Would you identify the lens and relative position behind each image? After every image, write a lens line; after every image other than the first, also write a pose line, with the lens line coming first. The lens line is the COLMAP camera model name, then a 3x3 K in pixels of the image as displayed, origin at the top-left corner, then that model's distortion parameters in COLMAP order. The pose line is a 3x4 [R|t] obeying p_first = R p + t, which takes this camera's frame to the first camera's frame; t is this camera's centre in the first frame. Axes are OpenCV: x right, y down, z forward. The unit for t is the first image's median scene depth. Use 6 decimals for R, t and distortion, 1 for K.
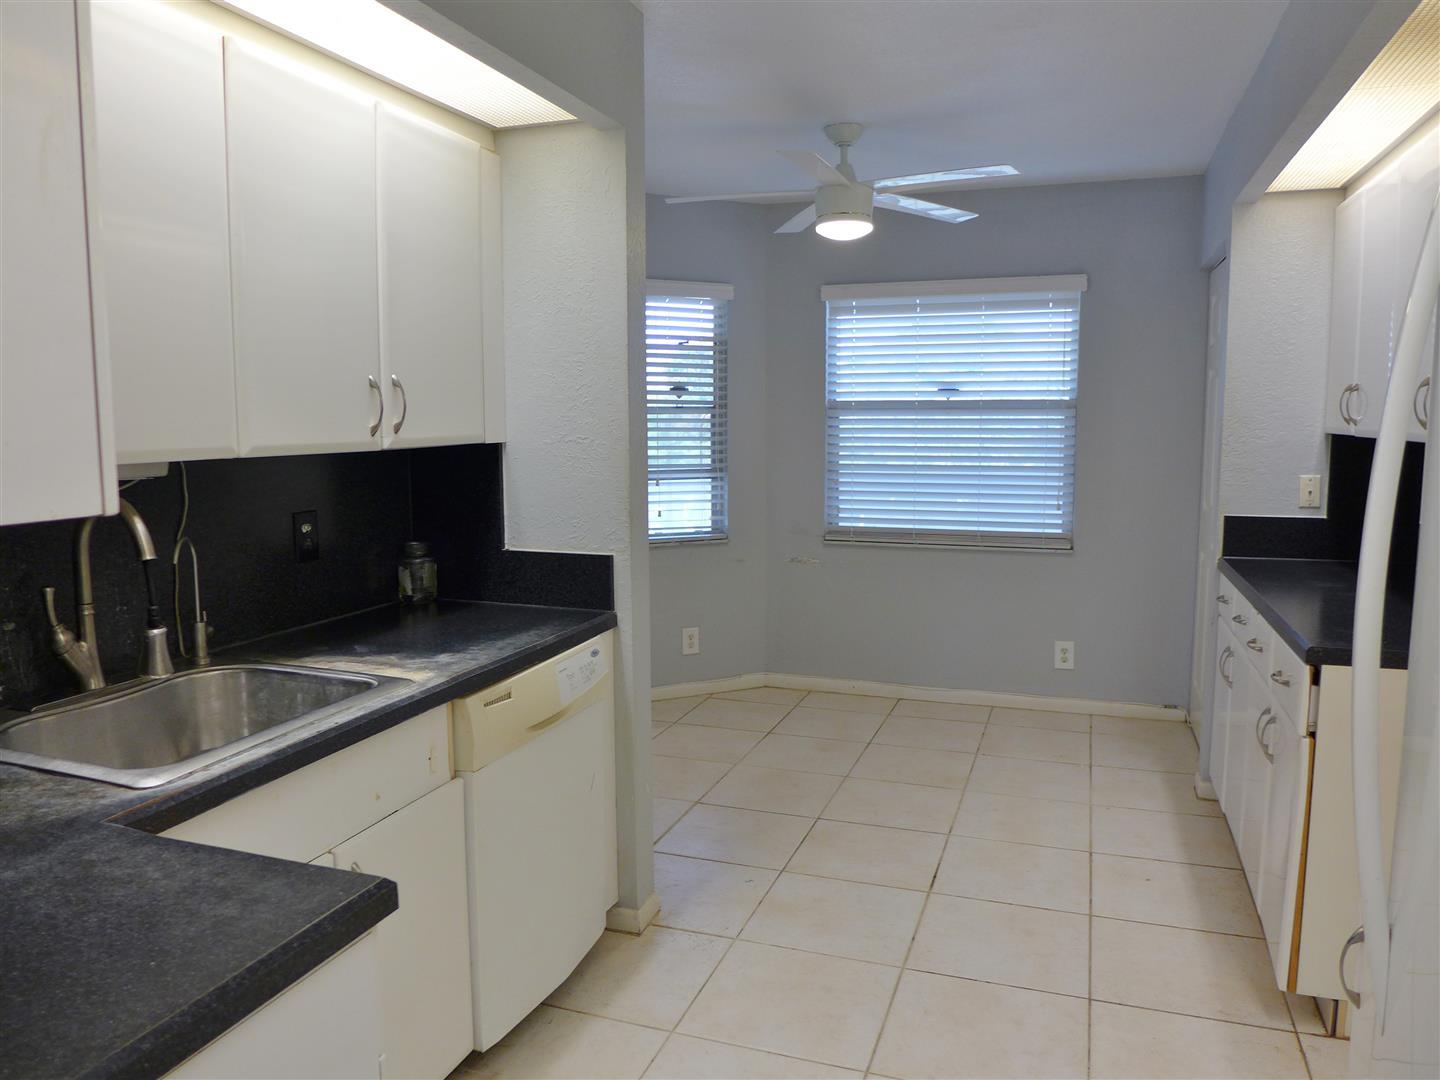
lens RADIAL K [[1024.1, 0, 712.0], [0, 1024.1, 538.5], [0, 0, 1]] dist [-0.069113, 0.031324]
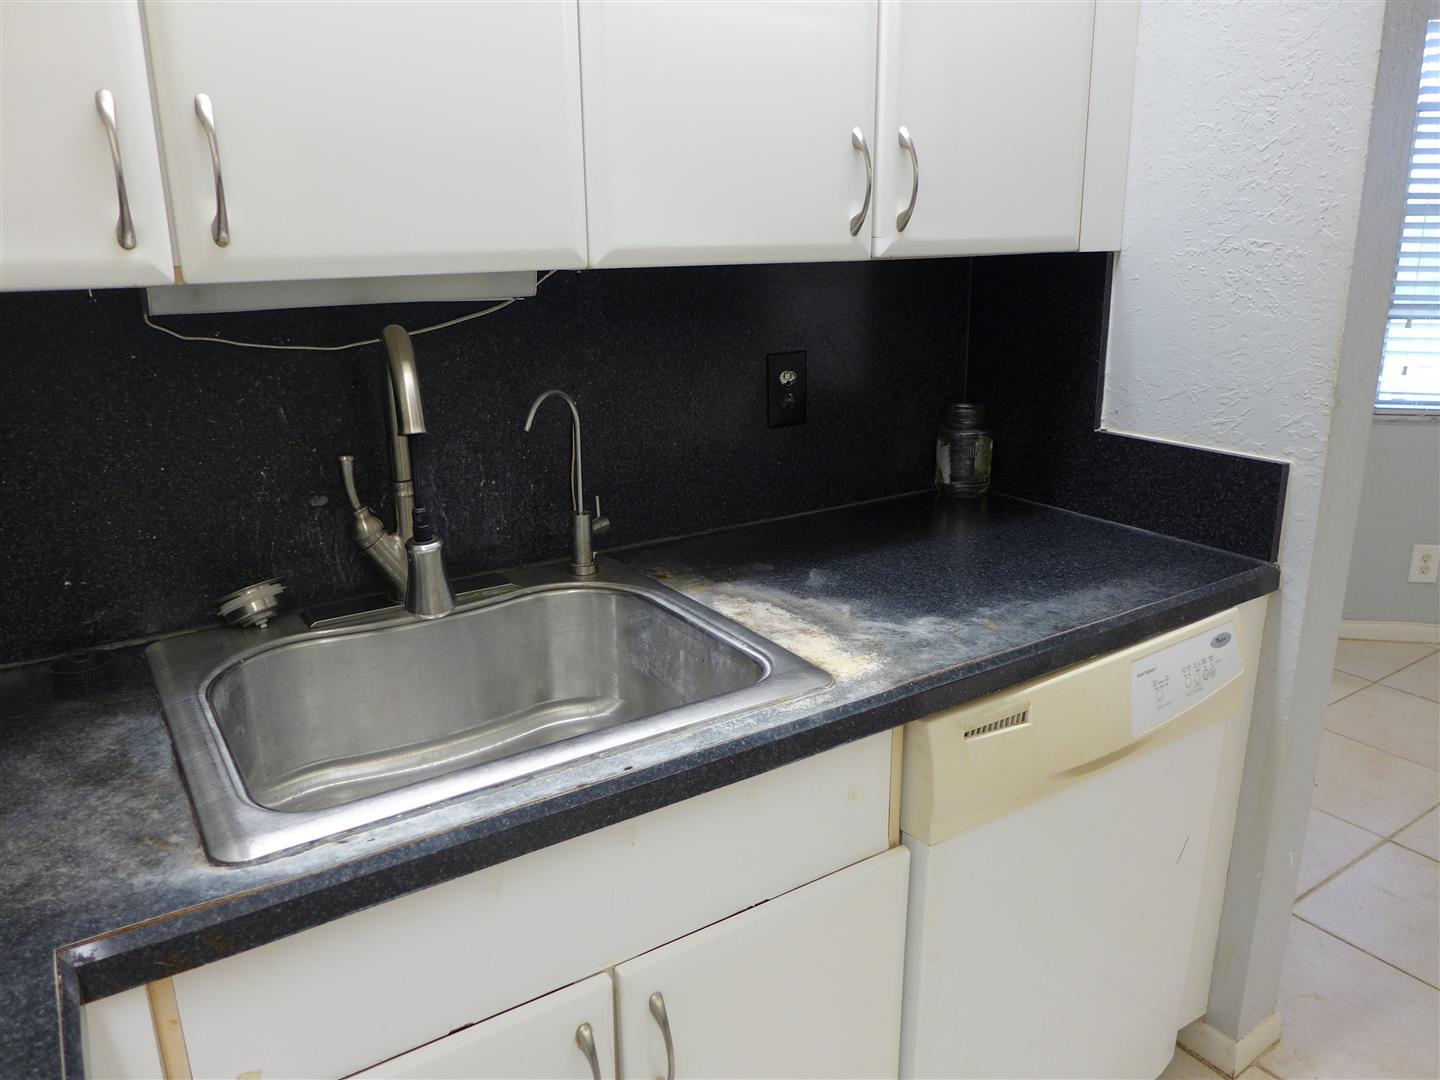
lens RADIAL K [[1024.1, 0, 710.1], [0, 1024.1, 532.5], [0, 0, 1]] dist [-0.069113, 0.031324]
pose [[0.792818, 0.156991, -0.588891, -0.024721], [-0.057077, 0.981133, 0.184716, -0.035453], [0.606780, -0.112834, 0.786821, 0.467649]]
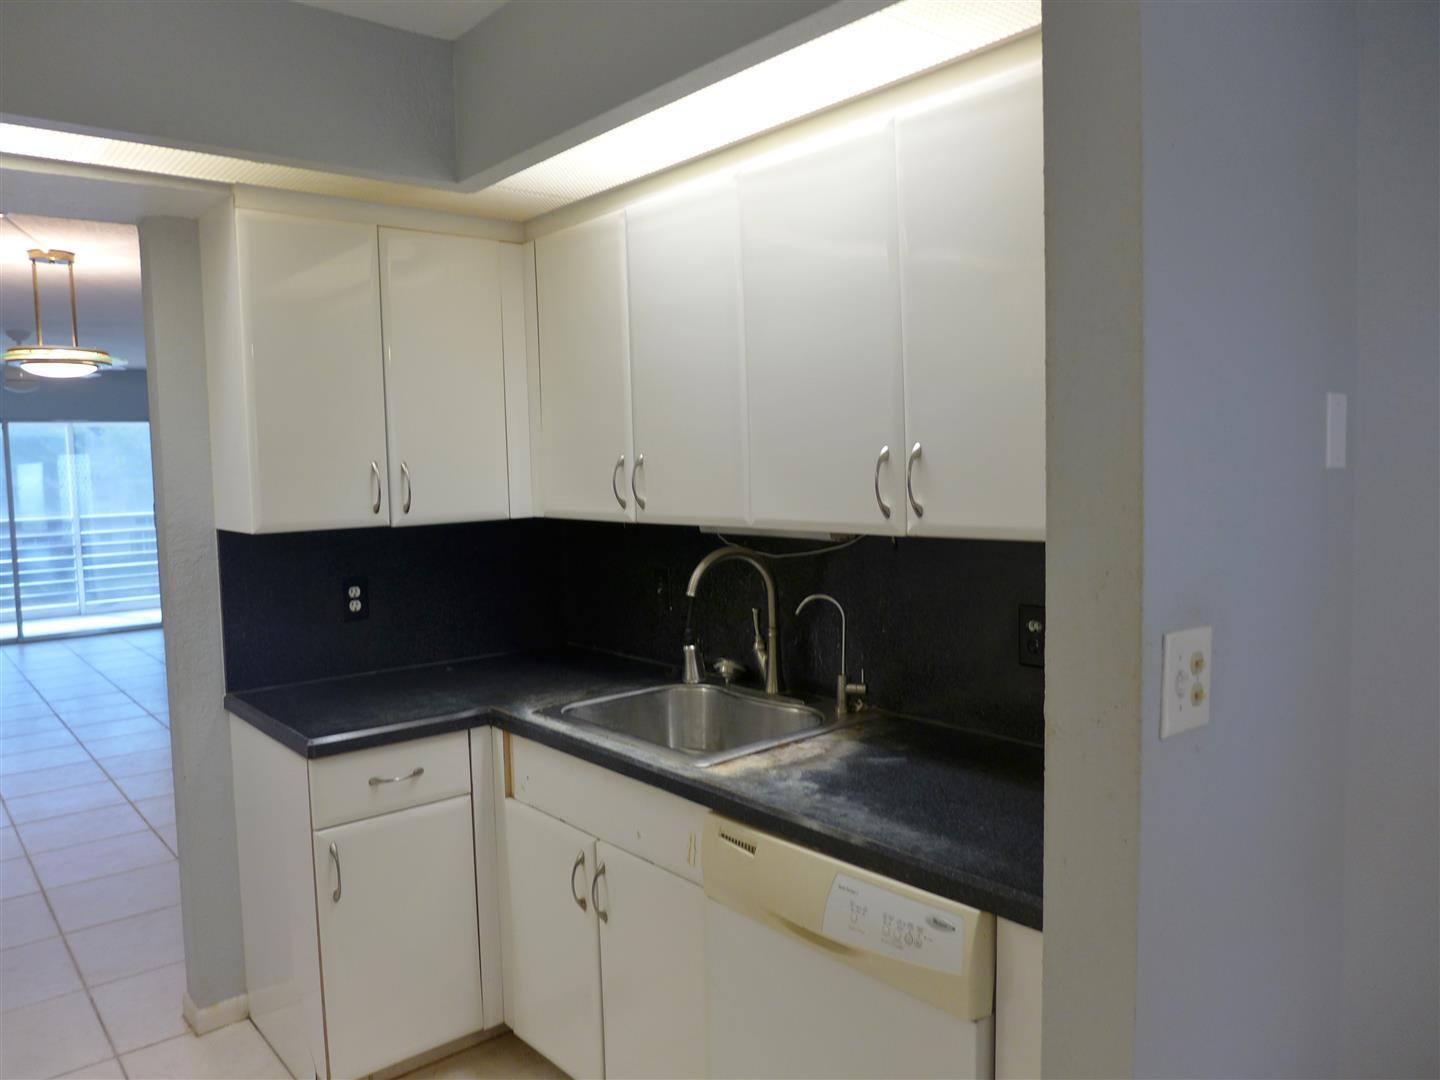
lens RADIAL K [[1024.1, 0, 722.2], [0, 1024.1, 542.5], [0, 0, 1]] dist [-0.069113, 0.031324]
pose [[-0.494021, 0.079950, -0.865766, 0.476402], [-0.081961, 0.987047, 0.137918, -0.188981], [0.865578, 0.139093, -0.481069, 1.306875]]
